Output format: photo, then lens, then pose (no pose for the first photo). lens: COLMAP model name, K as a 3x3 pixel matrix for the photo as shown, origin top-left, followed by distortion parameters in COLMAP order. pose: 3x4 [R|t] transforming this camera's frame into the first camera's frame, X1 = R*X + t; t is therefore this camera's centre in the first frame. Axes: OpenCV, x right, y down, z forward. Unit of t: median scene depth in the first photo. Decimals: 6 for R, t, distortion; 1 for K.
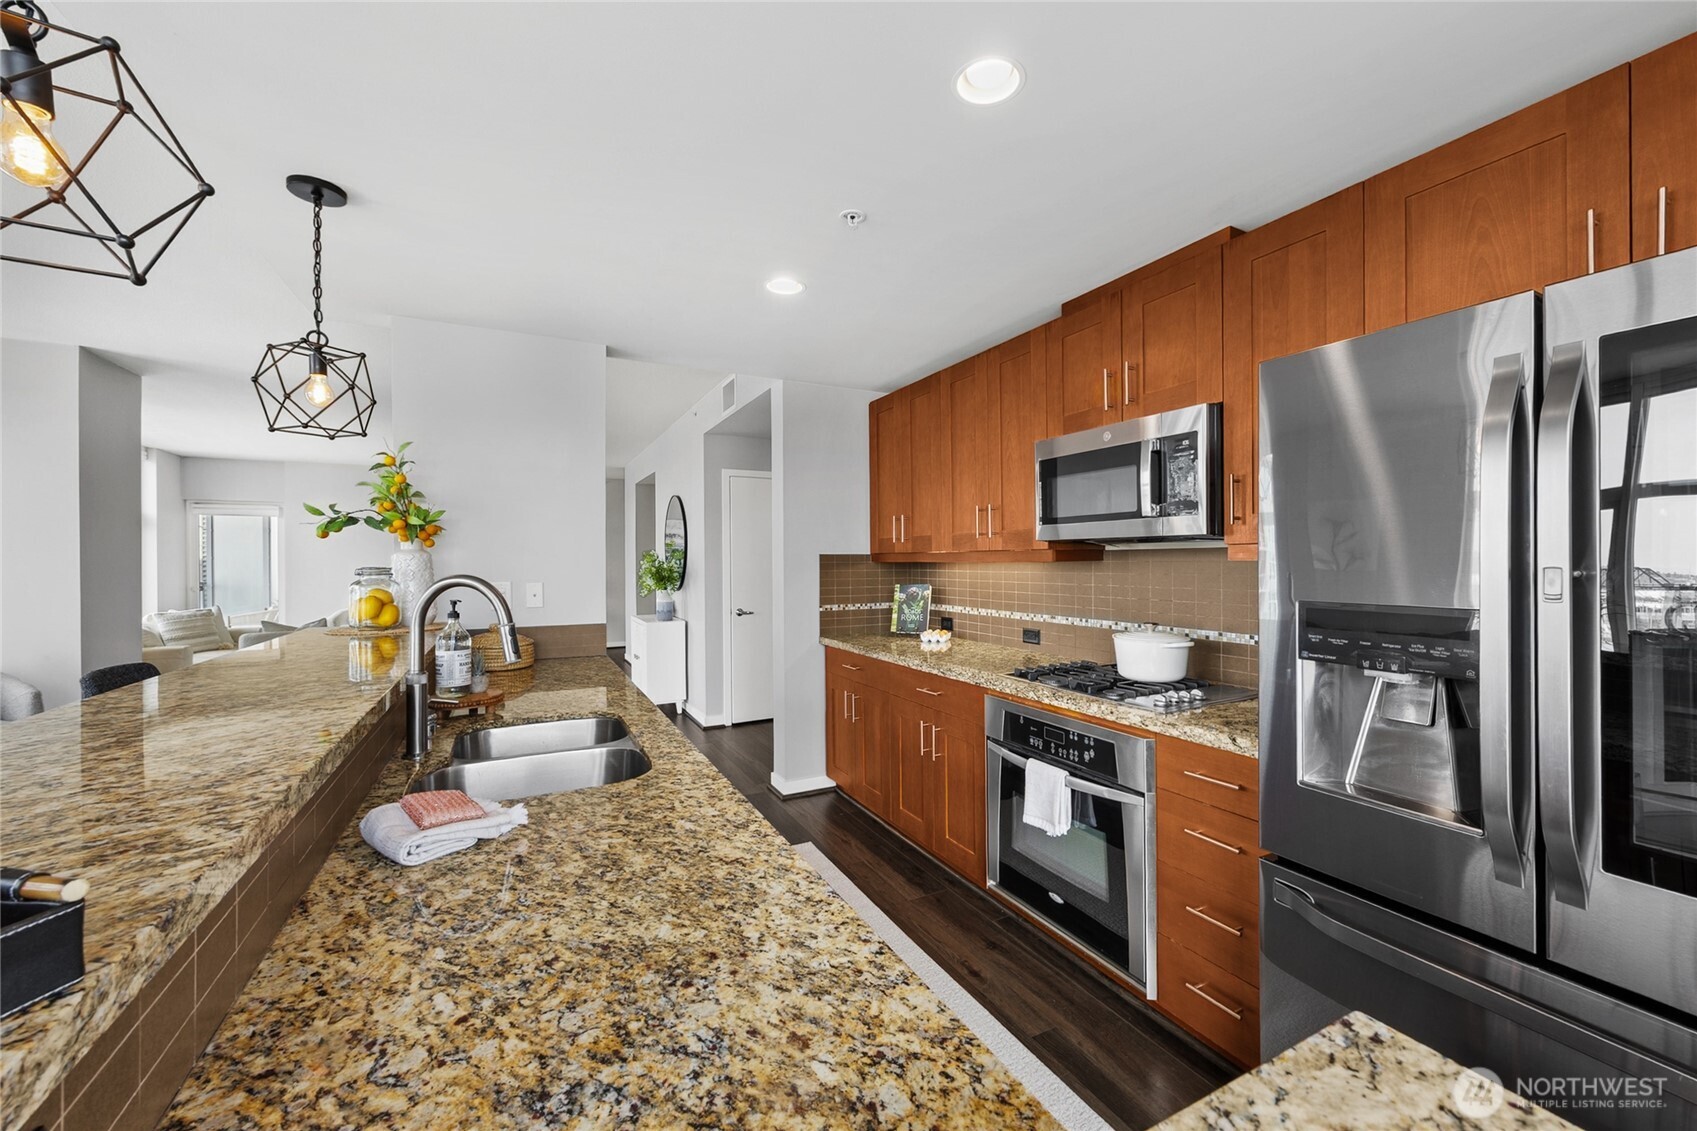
lens RADIAL K [[665.3, 0, 863.2], [0, 665.3, 560.4], [0, 0, 1]] dist [-0.003829, -0.000527]
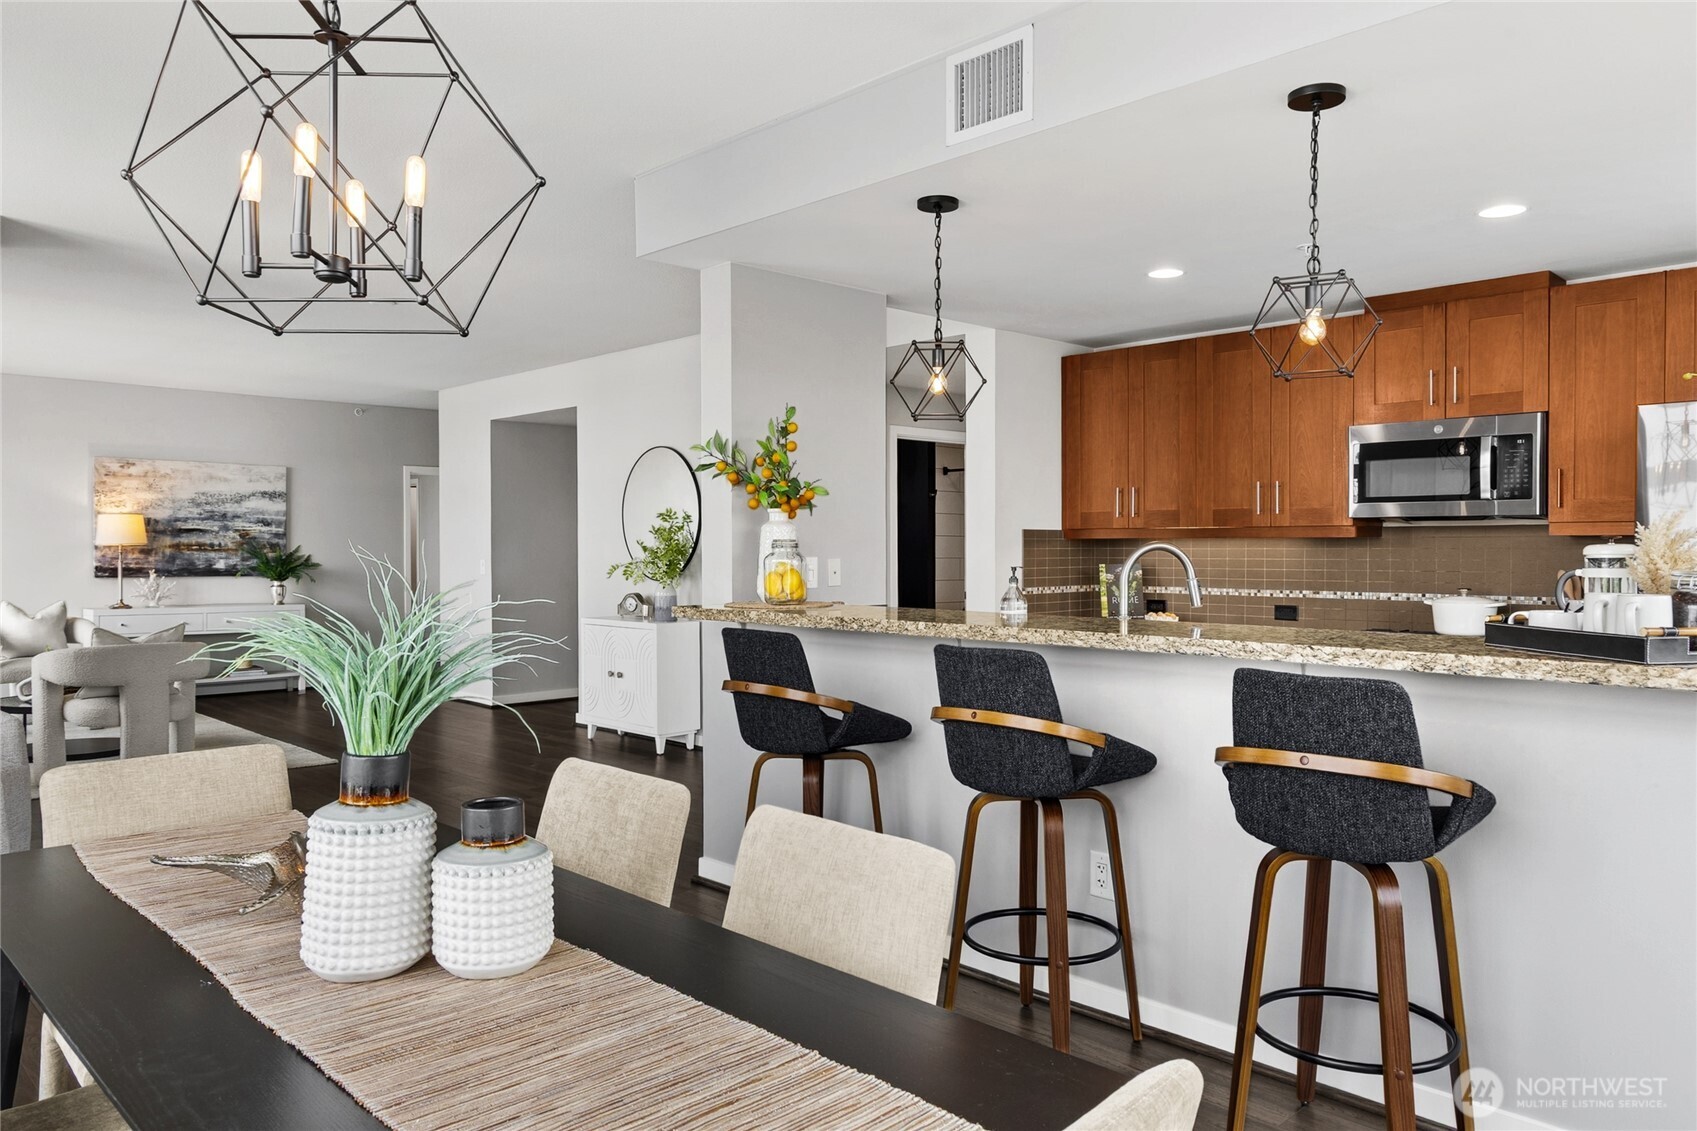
lens RADIAL K [[1171.6, 0, 857.5], [0, 1171.6, 562.5], [0, 0, 1]] dist [0.006313, -0.002102]
pose [[0.961787, -0.000142, 0.273799, -0.809018], [-0.003456, 0.999914, 0.012660, 0.017705], [-0.273777, -0.013122, 0.961704, -0.487785]]
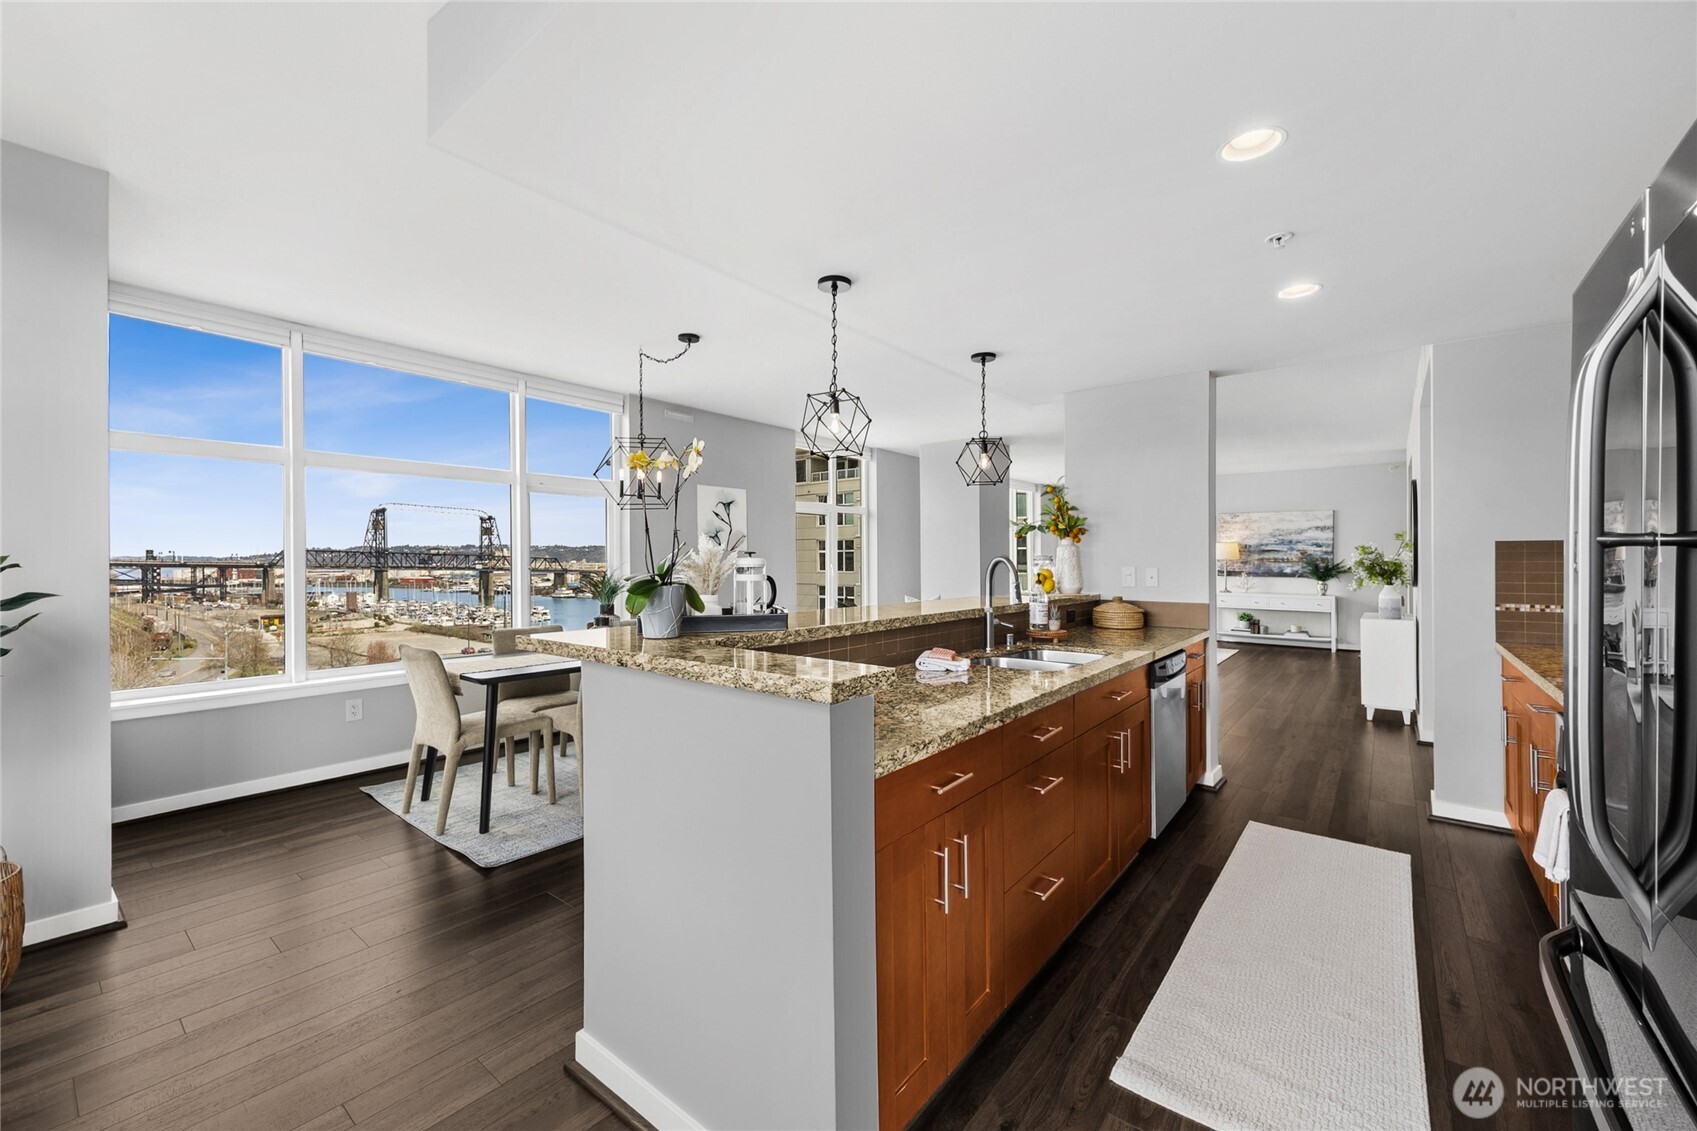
lens RADIAL K [[665.3, 0, 855.3], [0, 665.3, 567.4], [0, 0, 1]] dist [-0.003829, -0.000527]
pose [[0.405923, 0.011706, -0.913832, 0.419461], [0.001048, 0.999911, 0.013274, 0.012815], [0.913907, -0.006346, 0.405875, -0.063668]]
